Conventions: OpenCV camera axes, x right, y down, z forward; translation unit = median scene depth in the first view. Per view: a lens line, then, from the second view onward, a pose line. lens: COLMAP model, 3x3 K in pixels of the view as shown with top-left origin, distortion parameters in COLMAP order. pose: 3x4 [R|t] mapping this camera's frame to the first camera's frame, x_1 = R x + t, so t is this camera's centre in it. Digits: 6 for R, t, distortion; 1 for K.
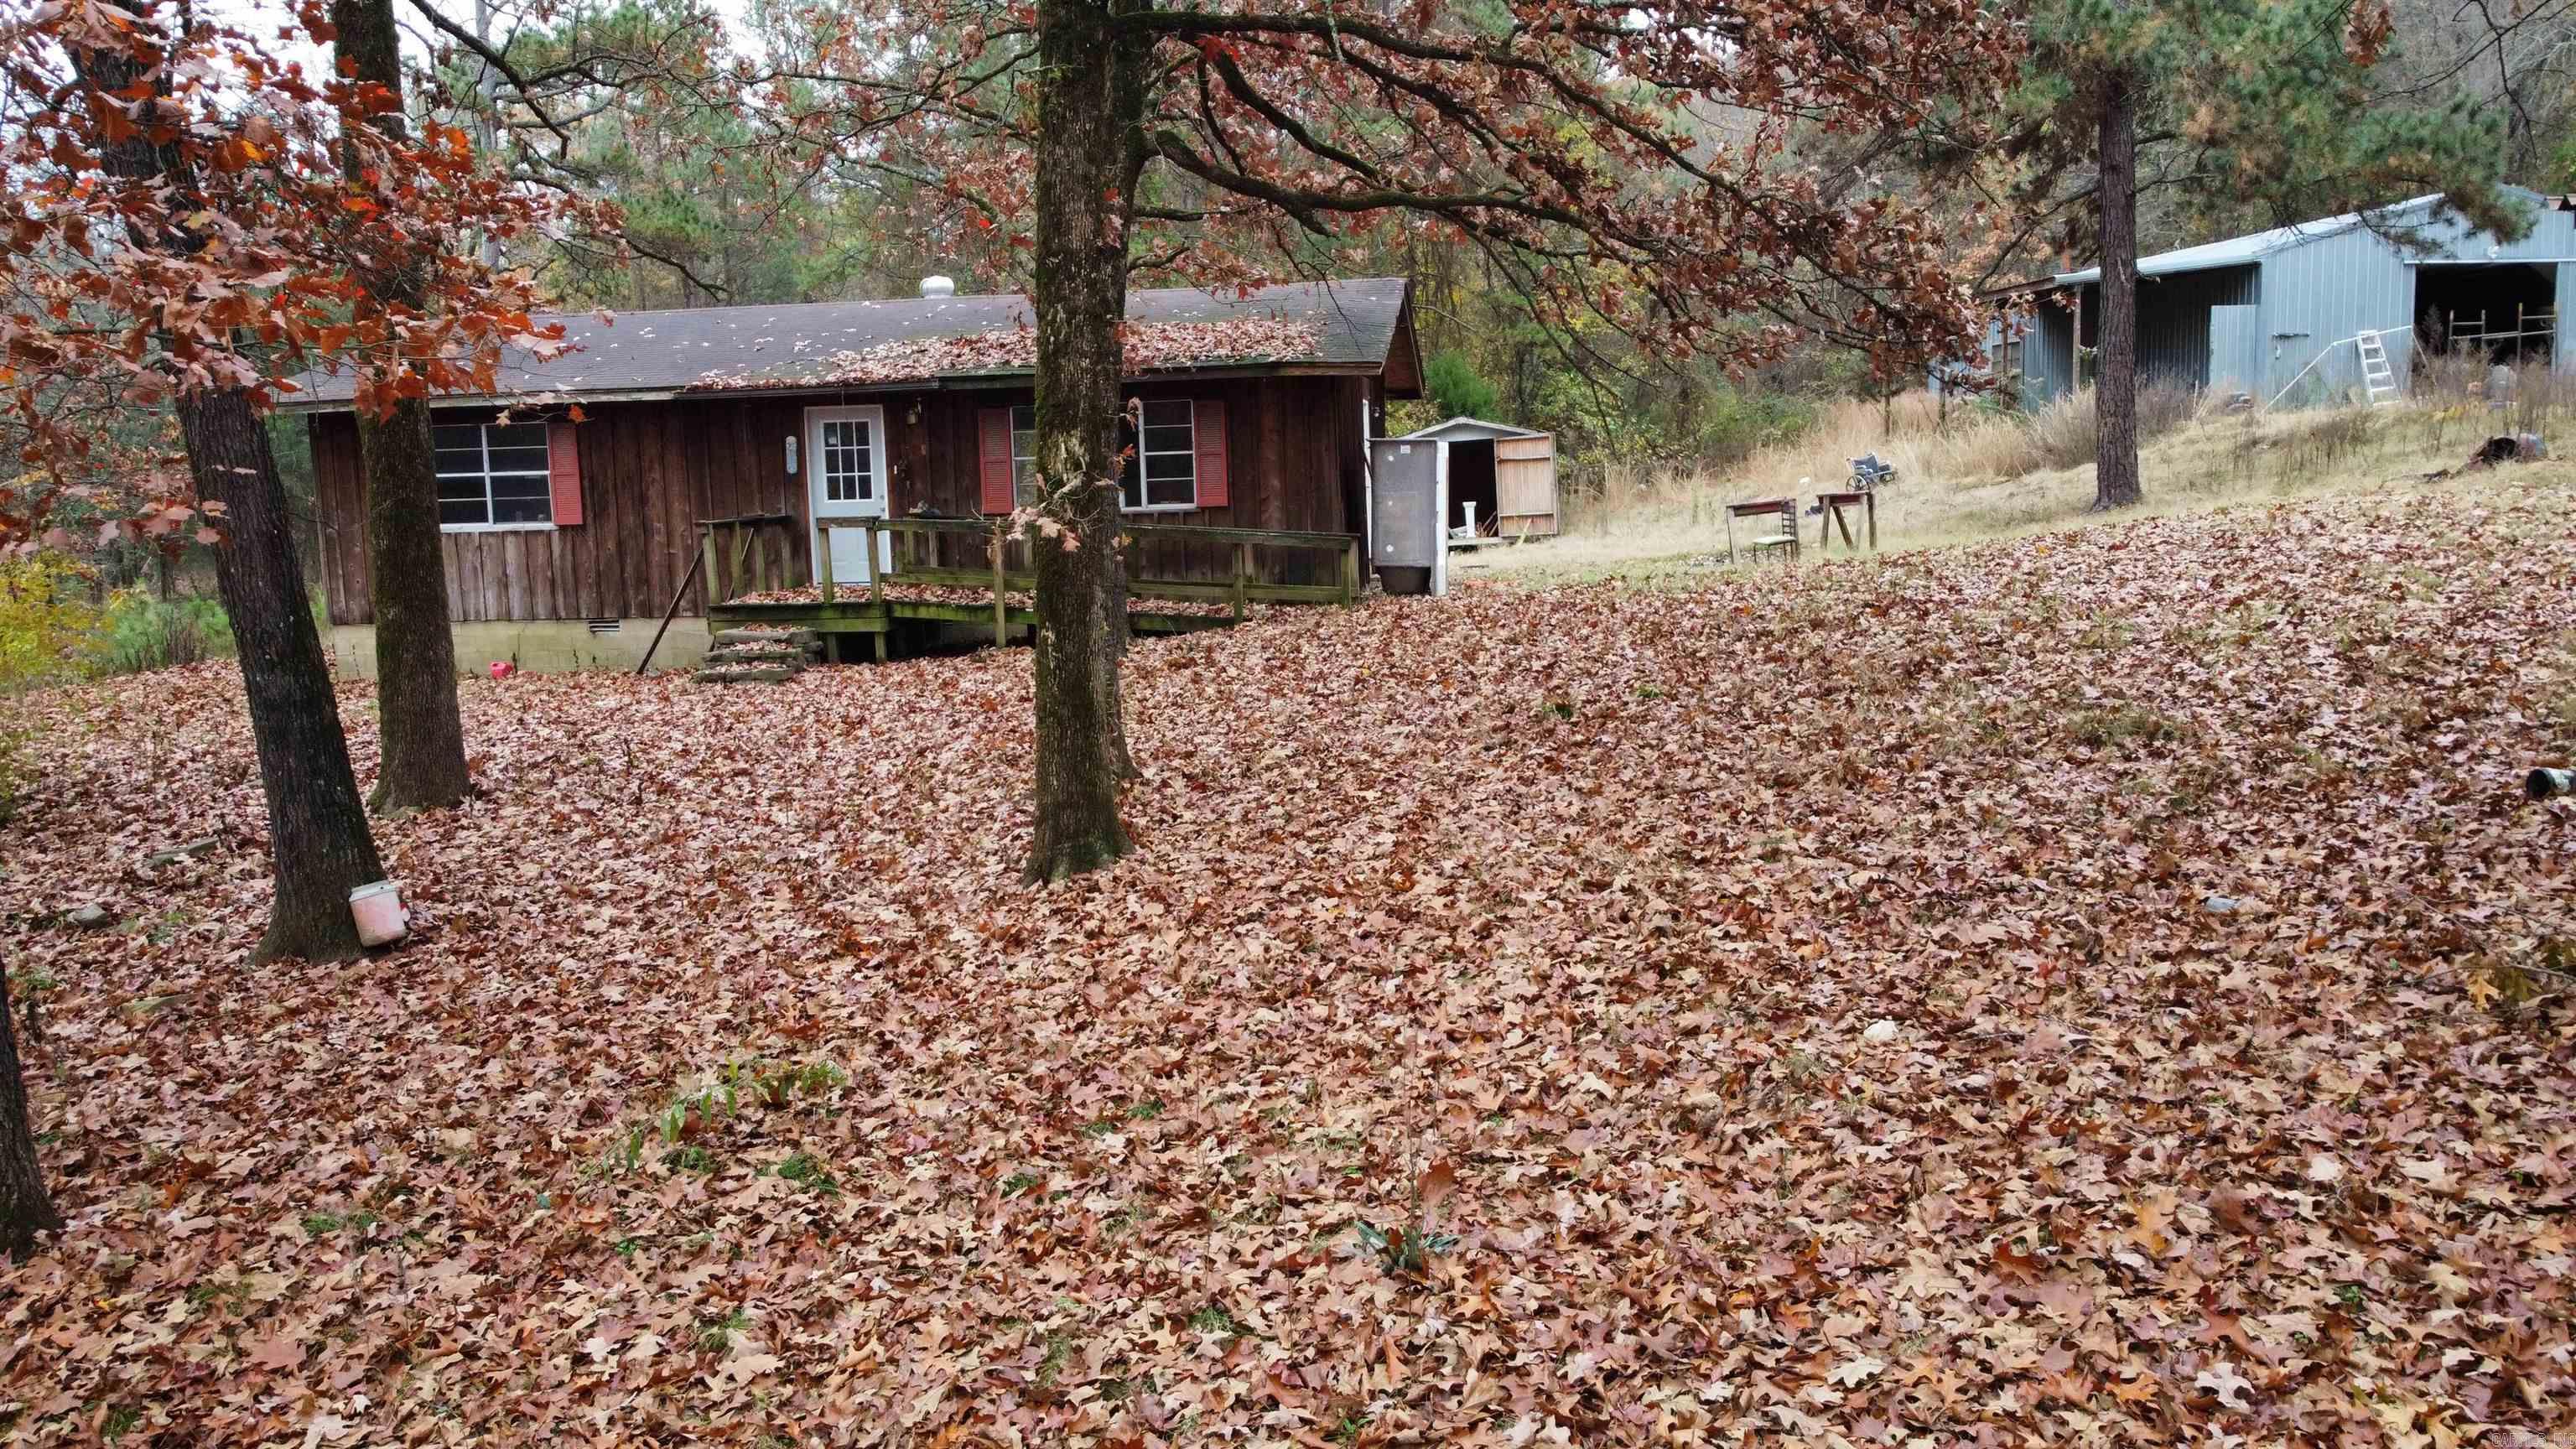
lens RADIAL K [[1924.8, 0, 1270.6], [0, 1924.8, 715.5], [0, 0, 1]] dist [0.003111, -0.010747]
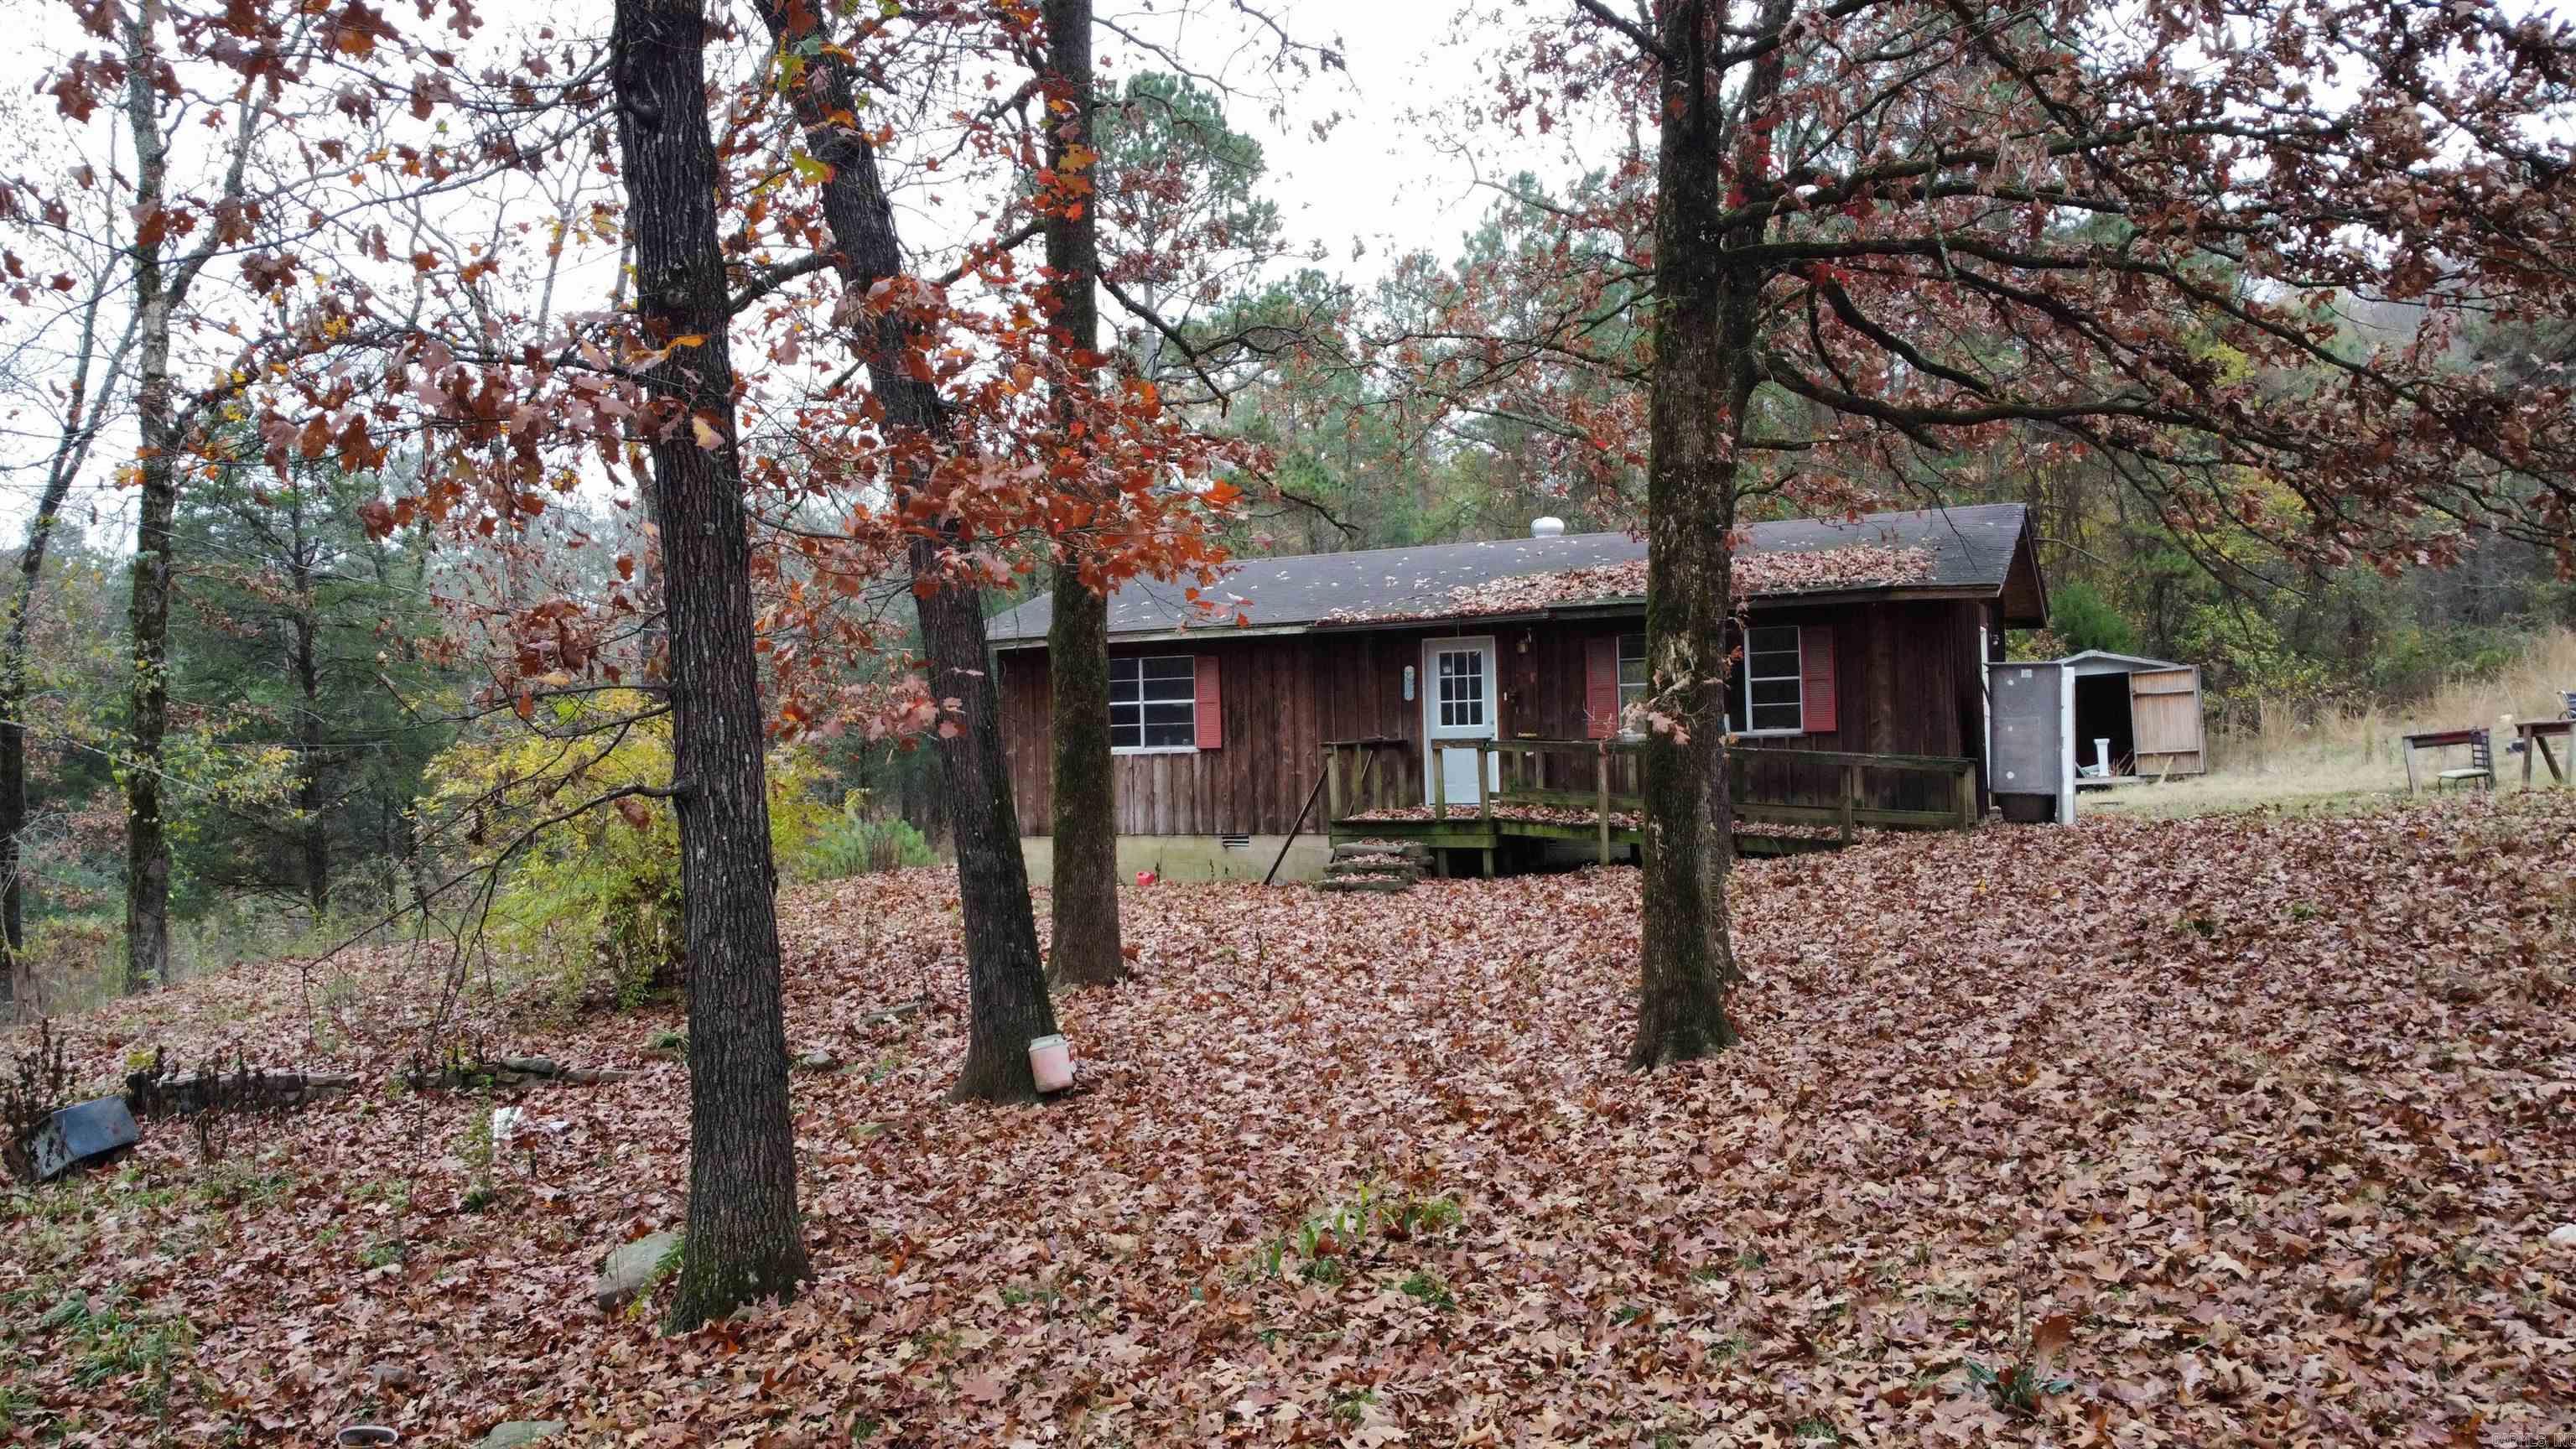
lens RADIAL K [[1924.8, 0, 1284.9], [0, 1924.8, 724.7], [0, 0, 1]] dist [0.003111, -0.010747]
pose [[0.955047, 0.000492, -0.296453, 0.001528], [-0.037443, 0.992190, -0.118980, 0.032580], [0.294079, 0.124732, 0.947607, -0.050855]]
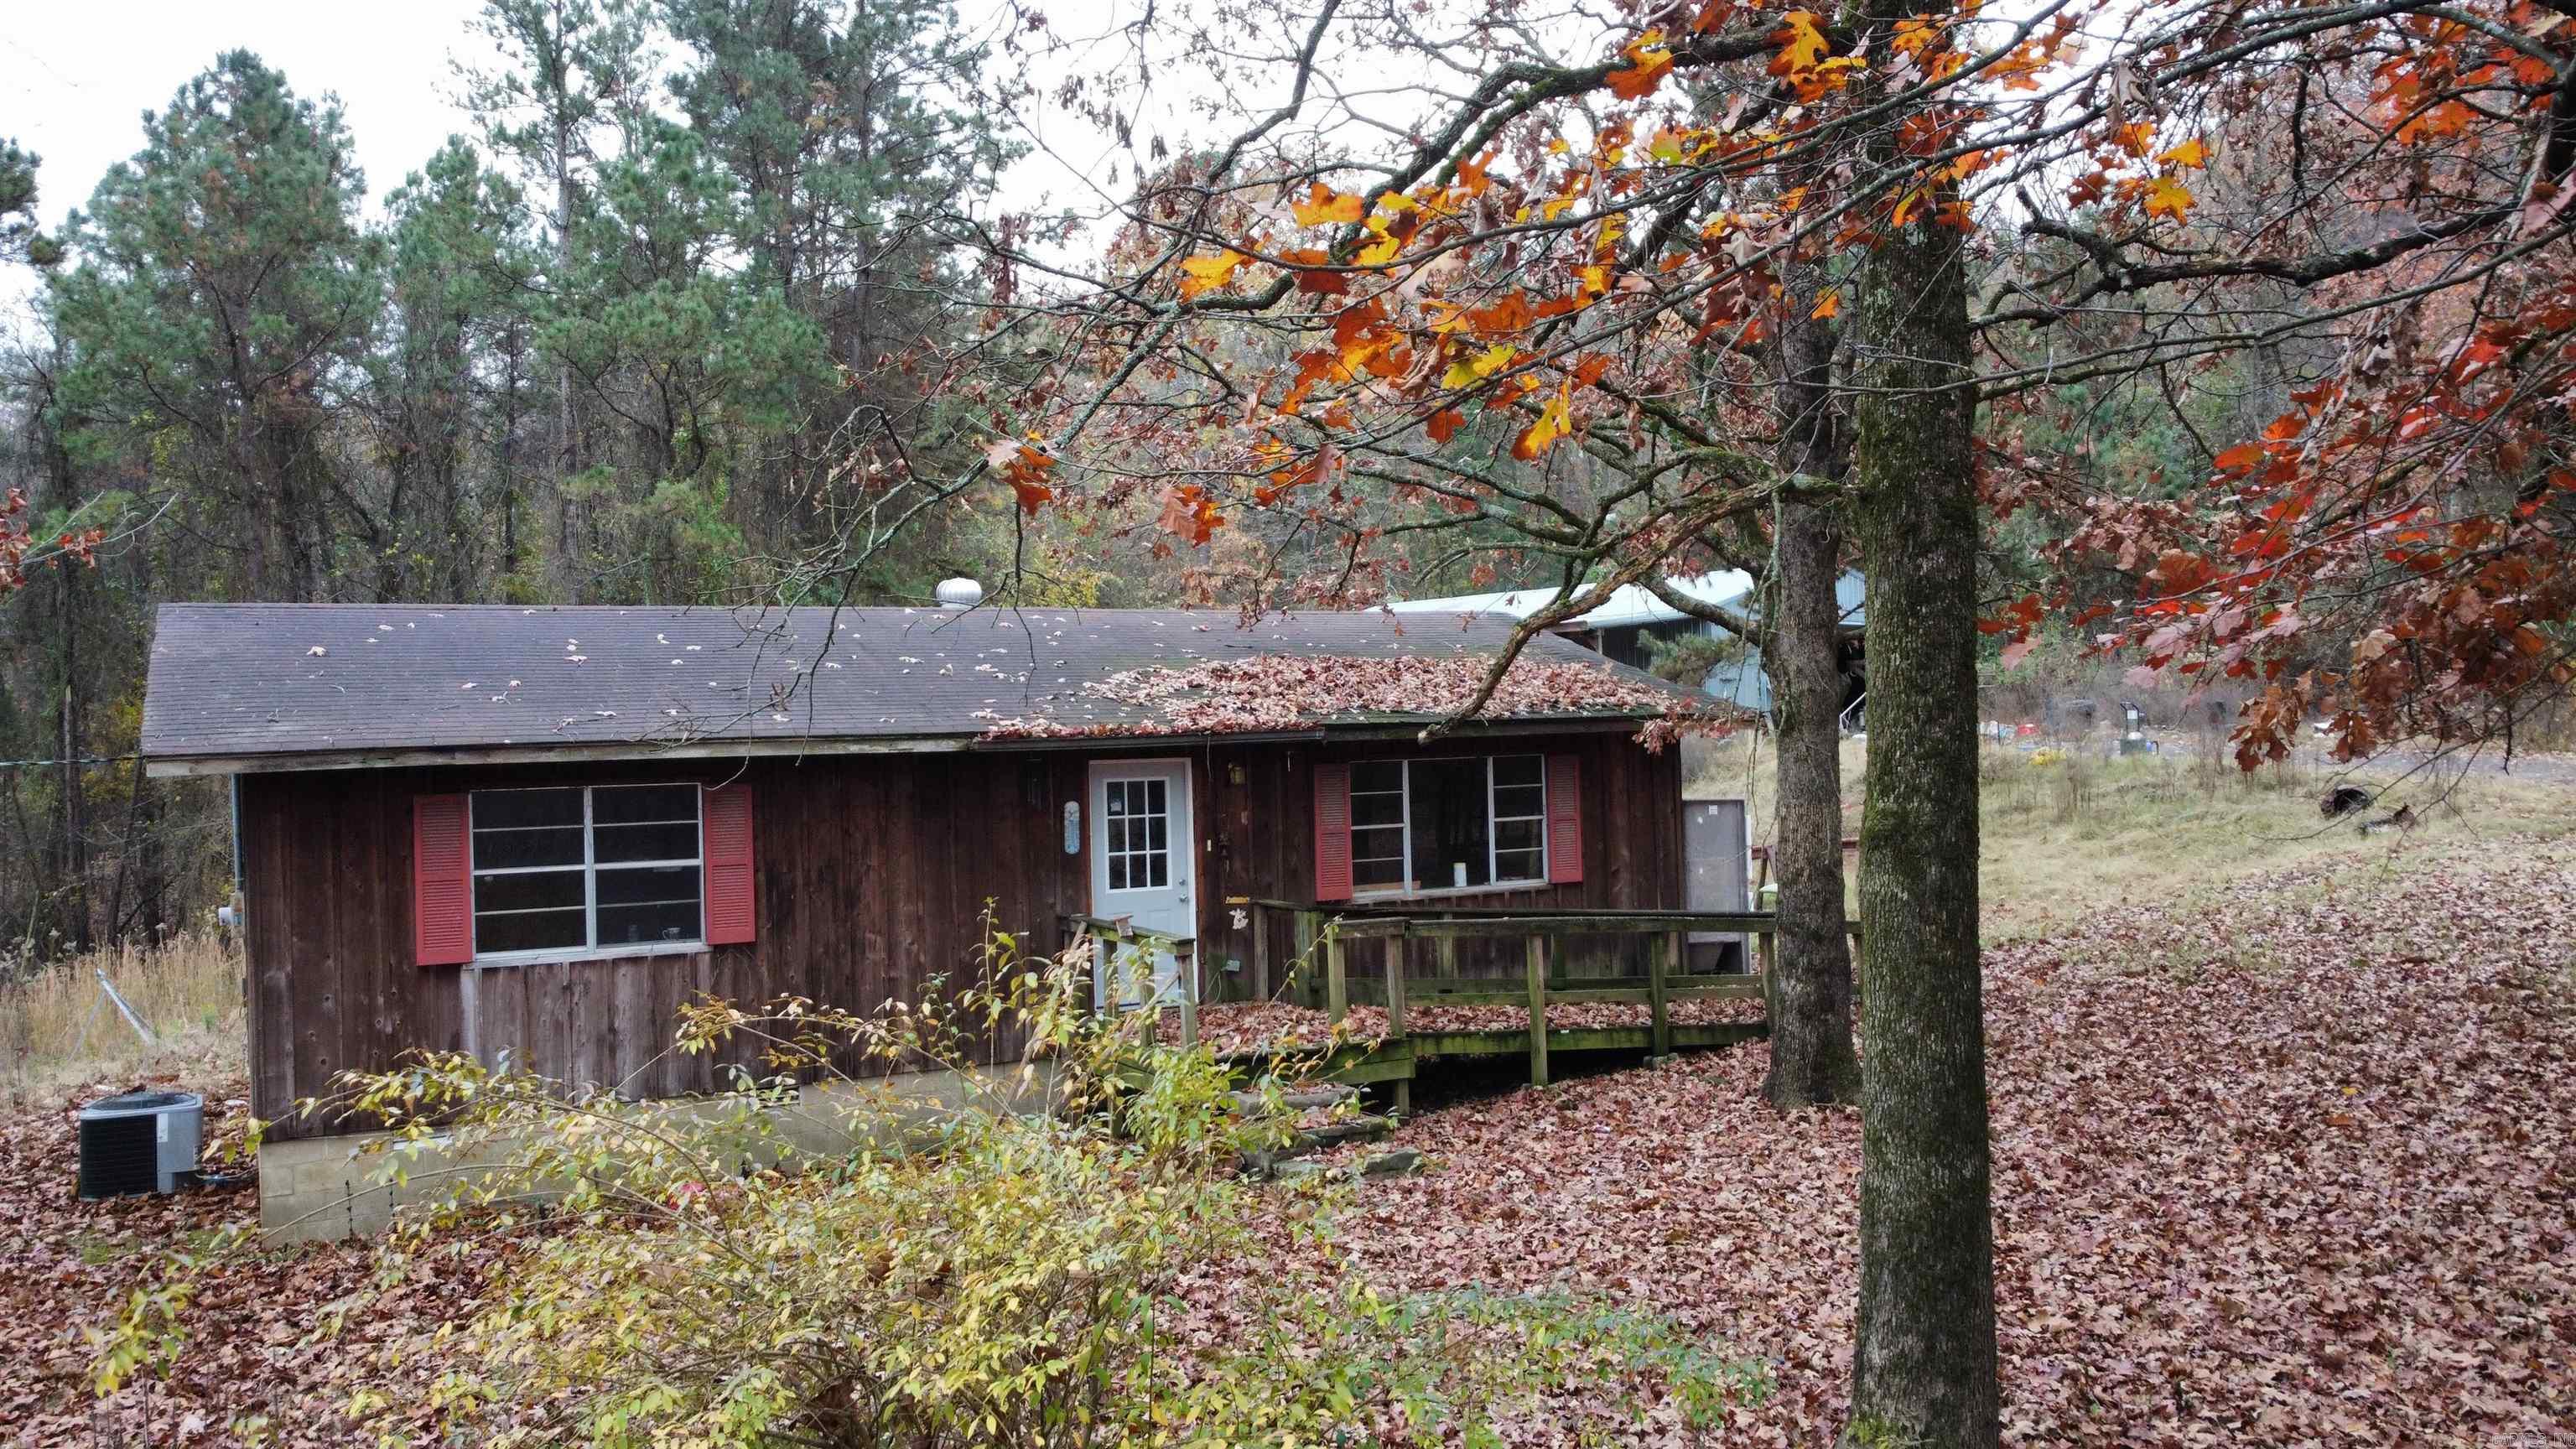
lens RADIAL K [[1924.8, 0, 1288.4], [0, 1924.8, 726.6], [0, 0, 1]] dist [0.003111, -0.010747]
pose [[0.814647, 0.011070, 0.579851, -1.180891], [0.074640, 0.989502, -0.123754, -0.156321], [-0.575133, 0.144096, 0.805269, 0.752344]]
